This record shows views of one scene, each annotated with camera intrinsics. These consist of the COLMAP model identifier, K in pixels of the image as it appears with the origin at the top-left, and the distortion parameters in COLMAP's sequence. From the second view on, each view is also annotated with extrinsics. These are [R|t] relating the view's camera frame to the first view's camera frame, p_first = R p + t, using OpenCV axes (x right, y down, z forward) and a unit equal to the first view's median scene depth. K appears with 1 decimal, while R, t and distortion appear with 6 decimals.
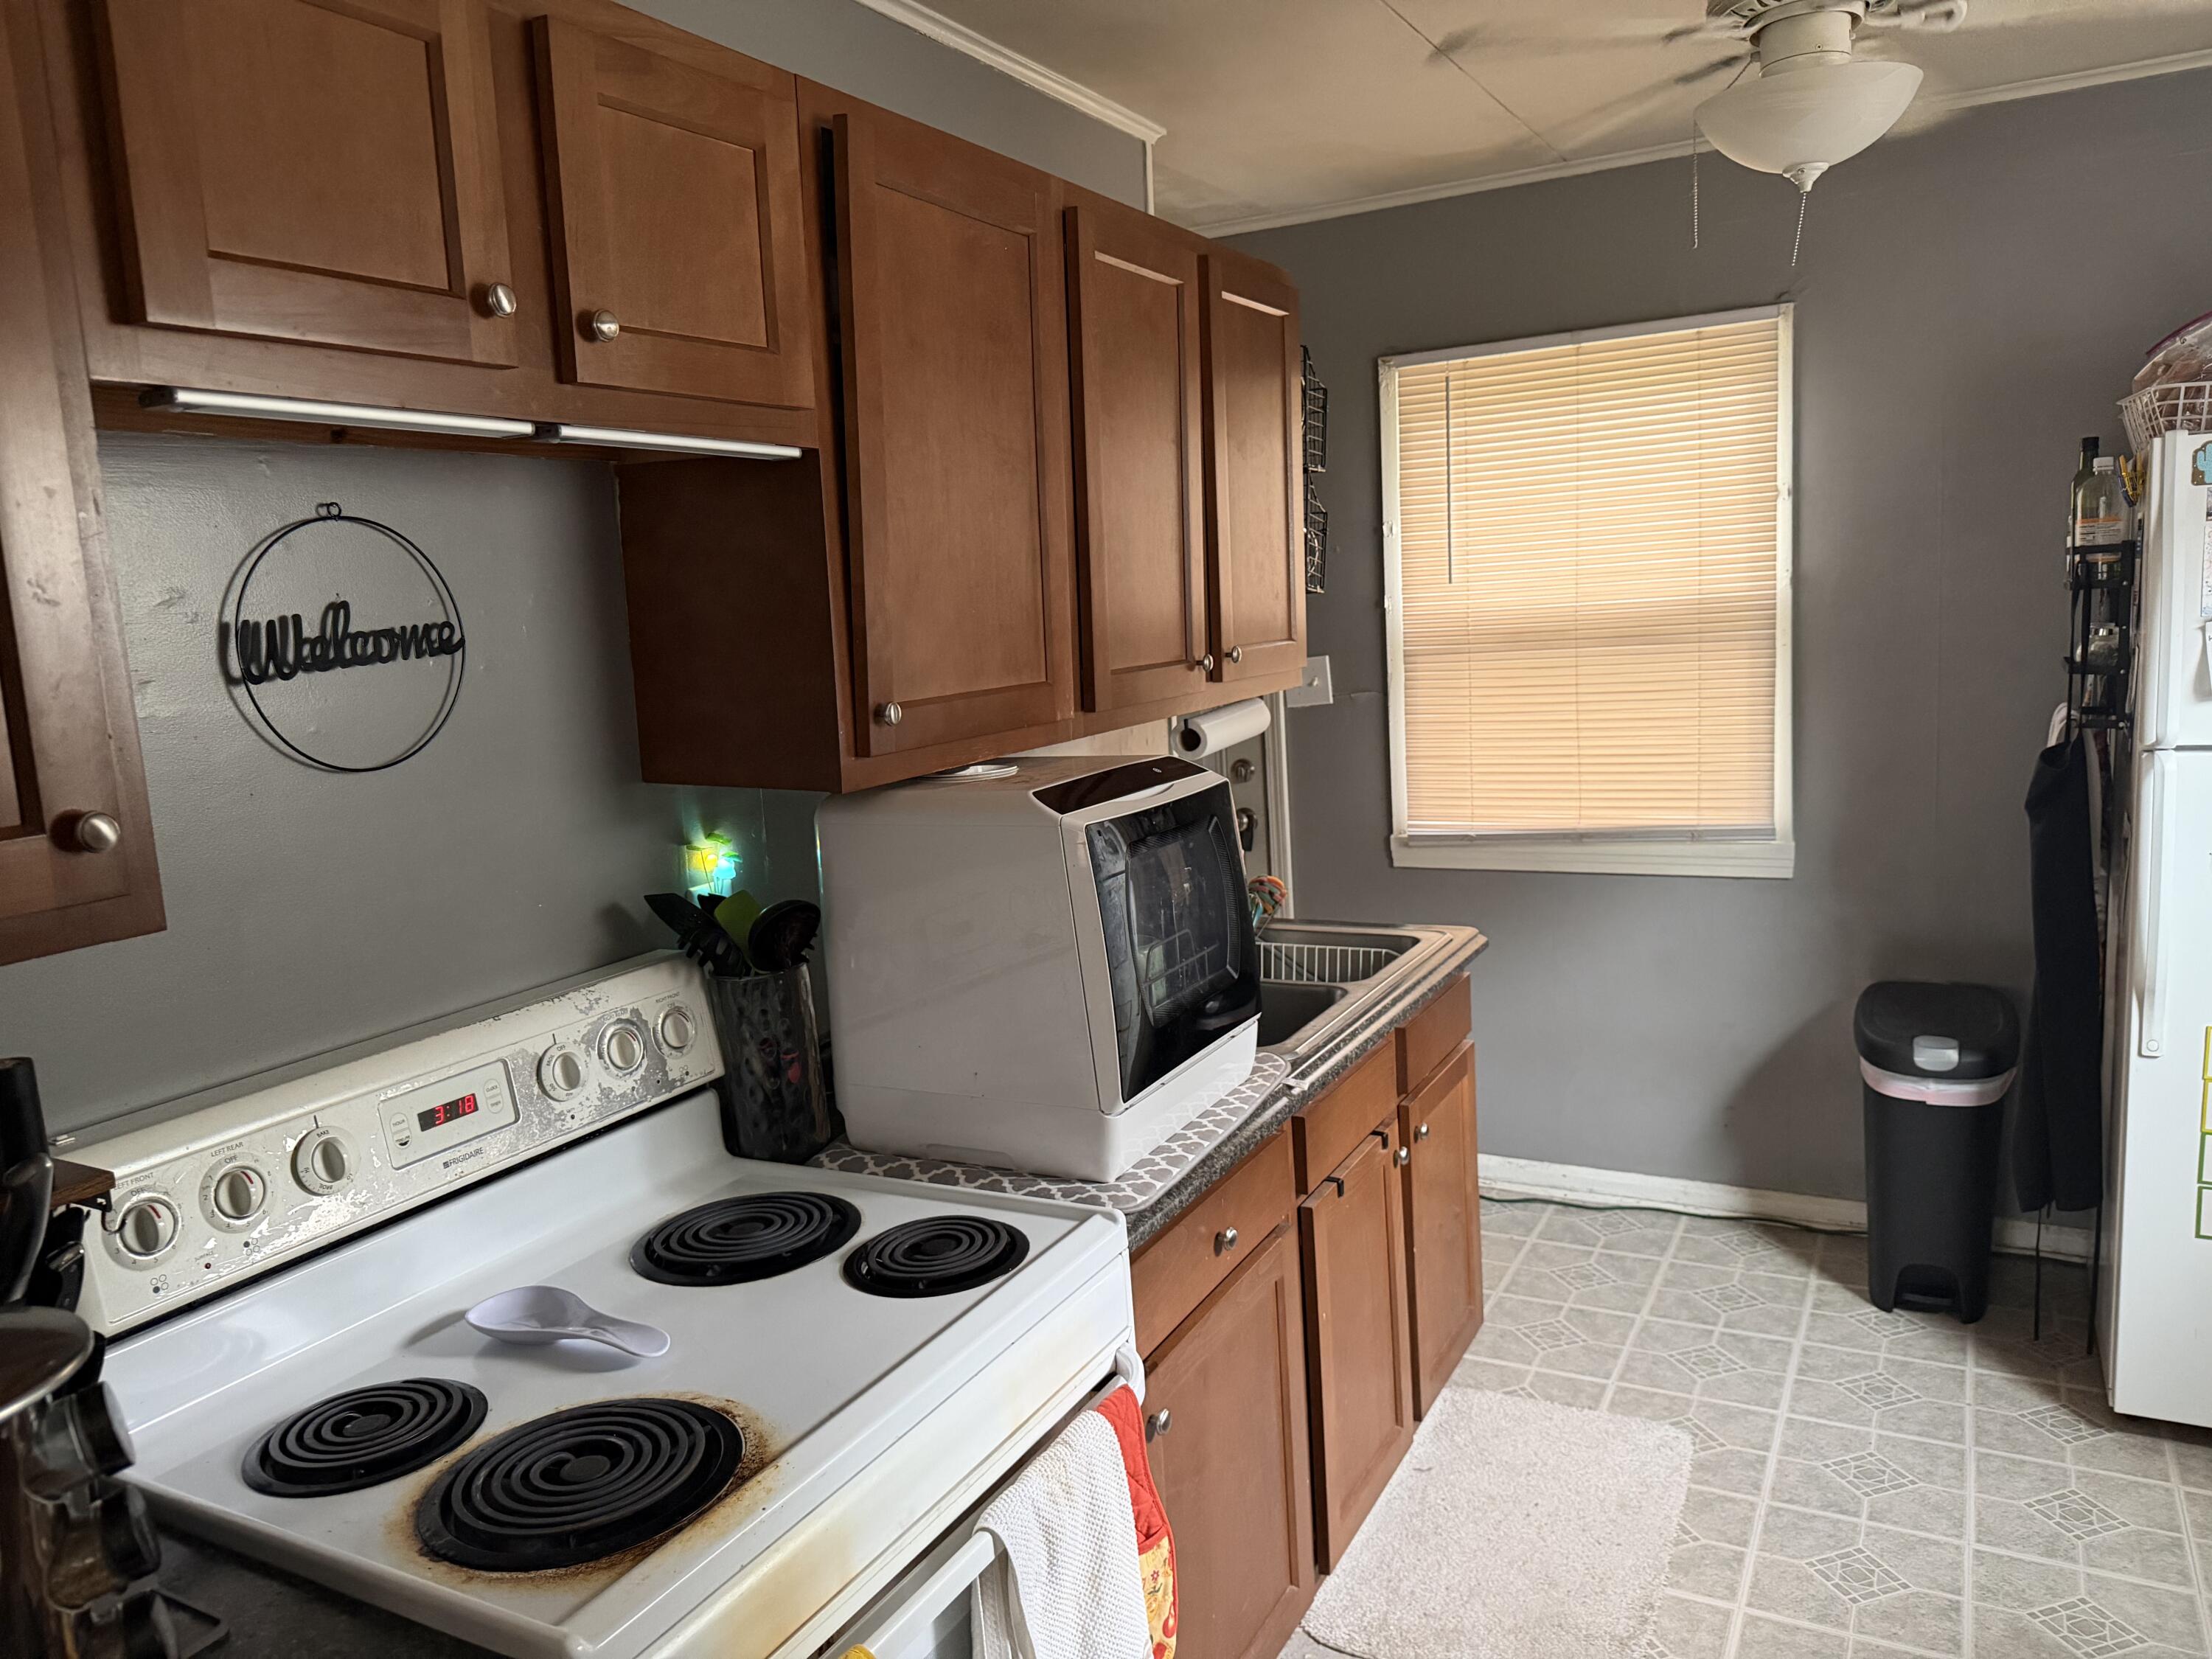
lens RADIAL K [[1571.4, 0, 1108.7], [0, 1571.4, 825.0], [0, 0, 1]] dist [0.036041, -0.043265]
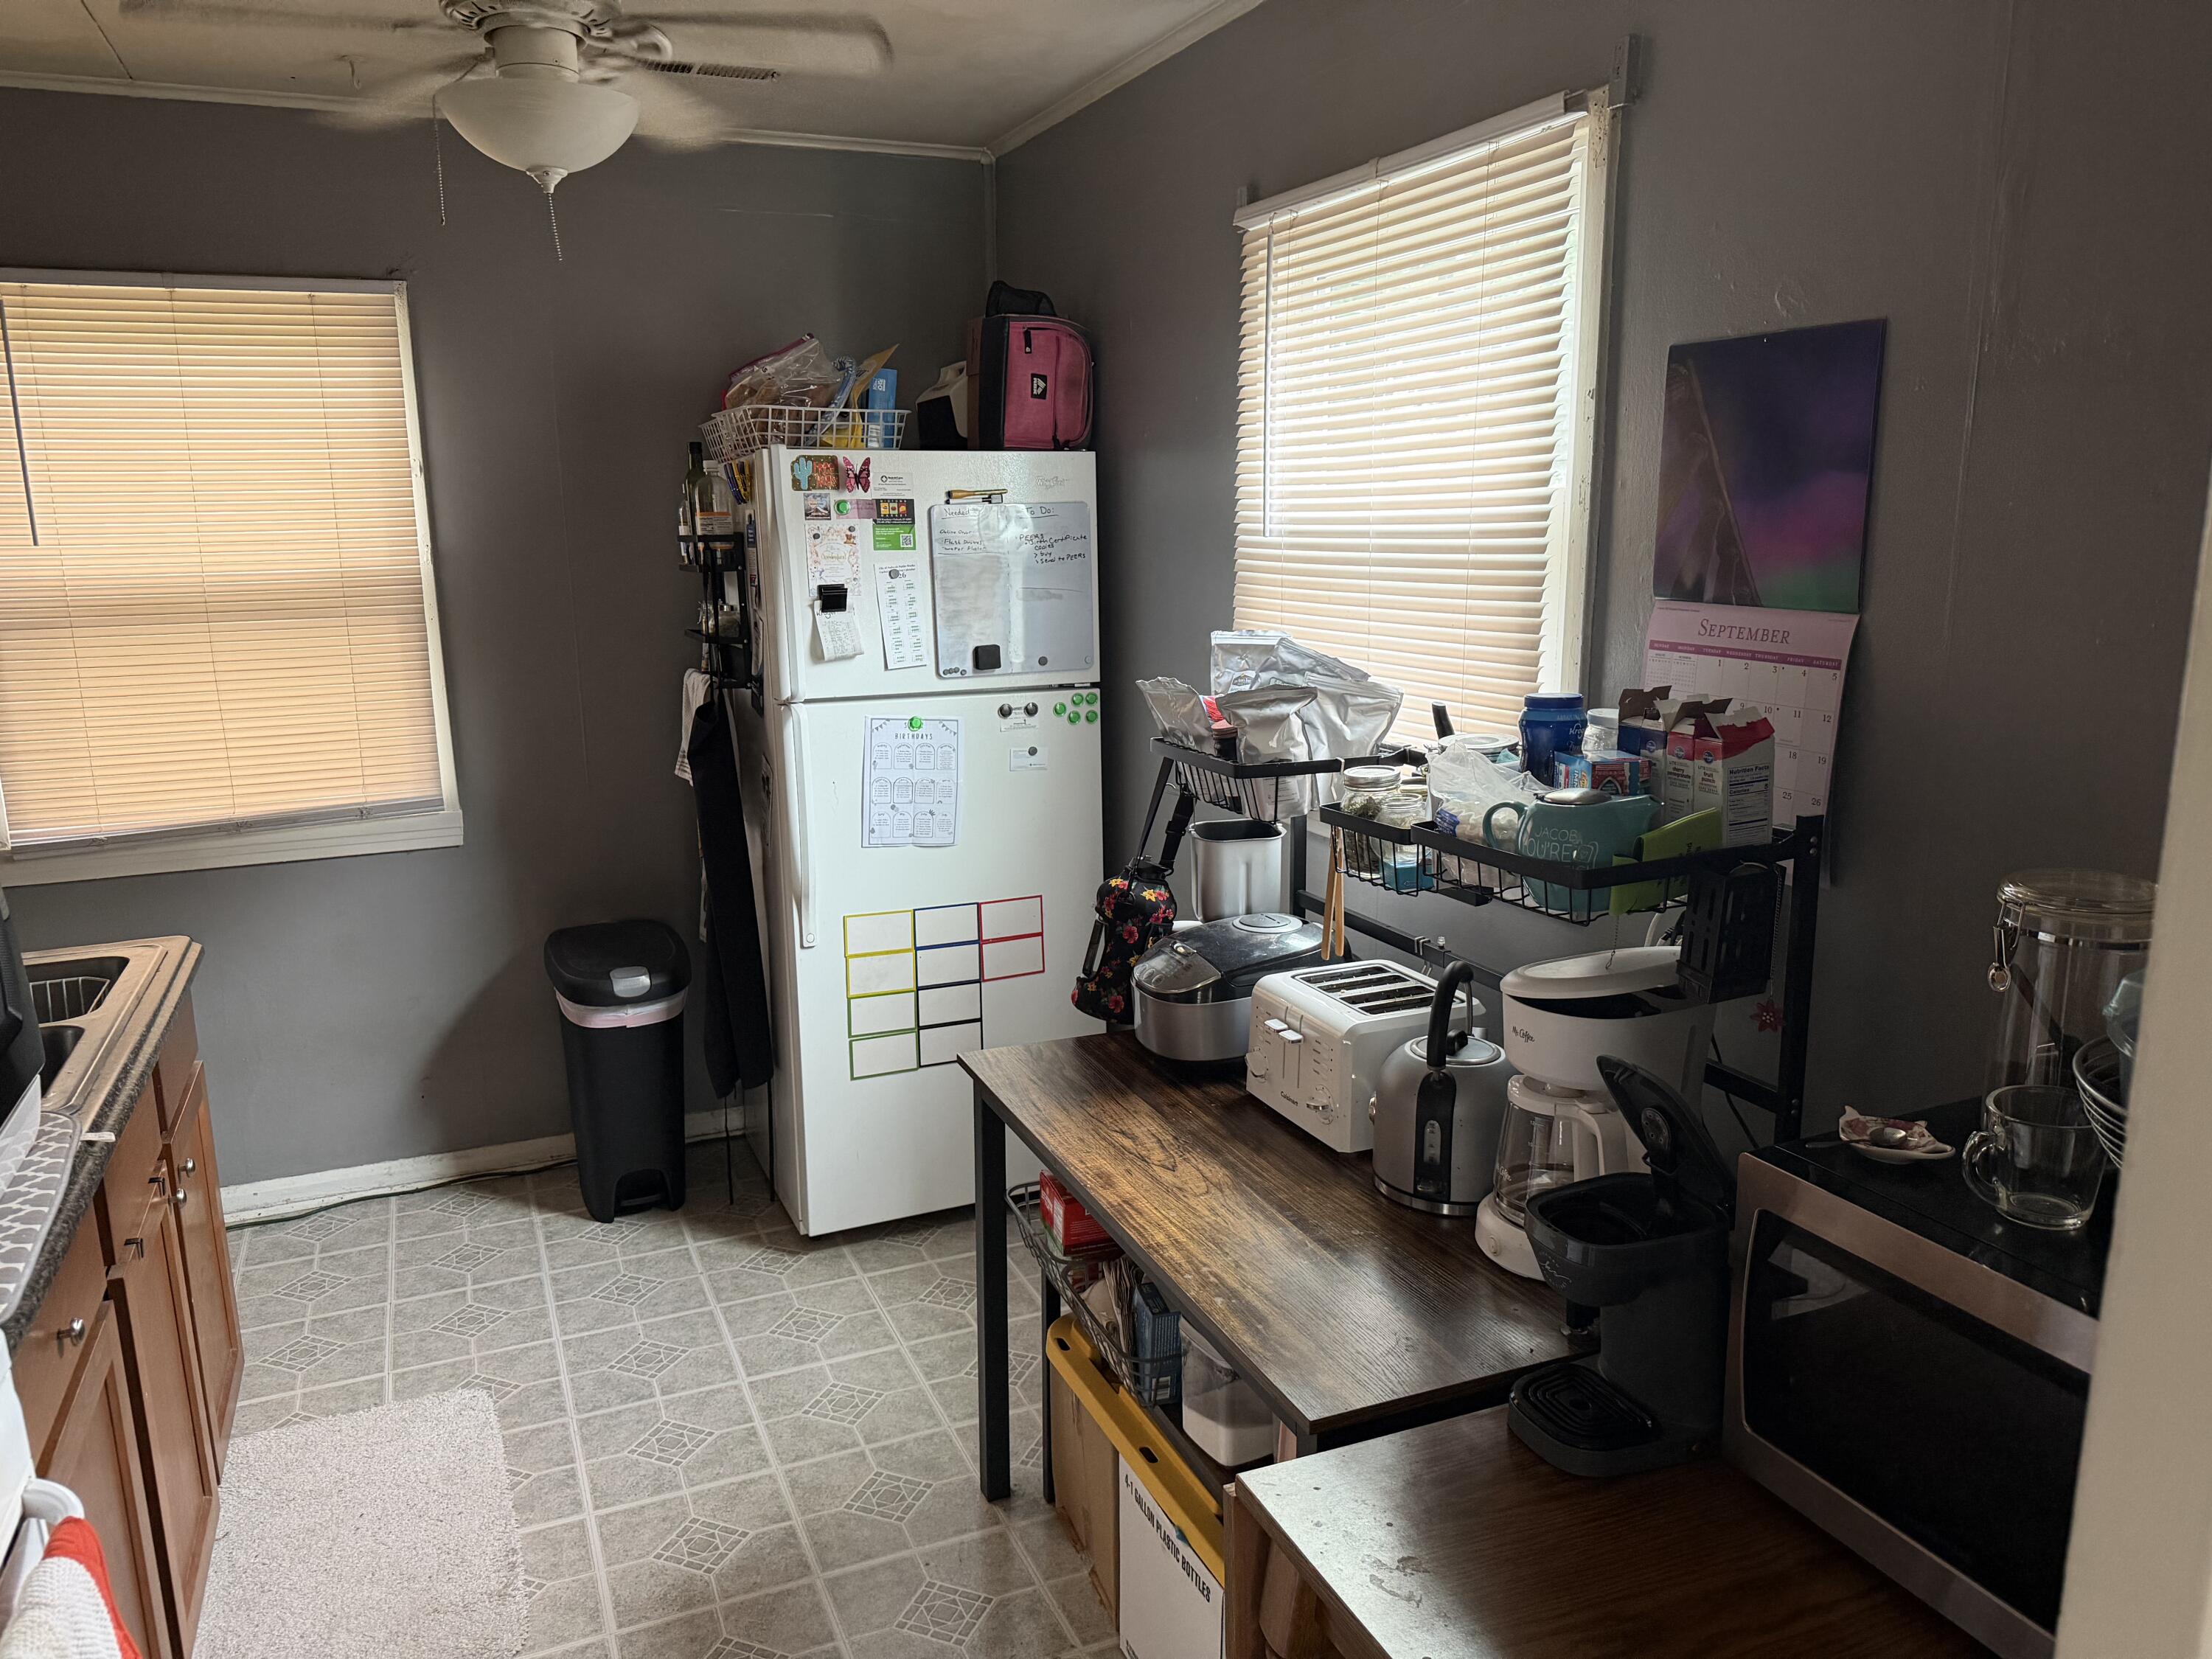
lens RADIAL K [[1571.4, 0, 1097.8], [0, 1571.4, 832.3], [0, 0, 1]] dist [0.036041, -0.043265]
pose [[0.625182, -0.107417, 0.773052, -0.128504], [0.093175, 0.993672, 0.062721, -0.001218], [-0.774898, 0.032817, 0.631234, 0.029794]]
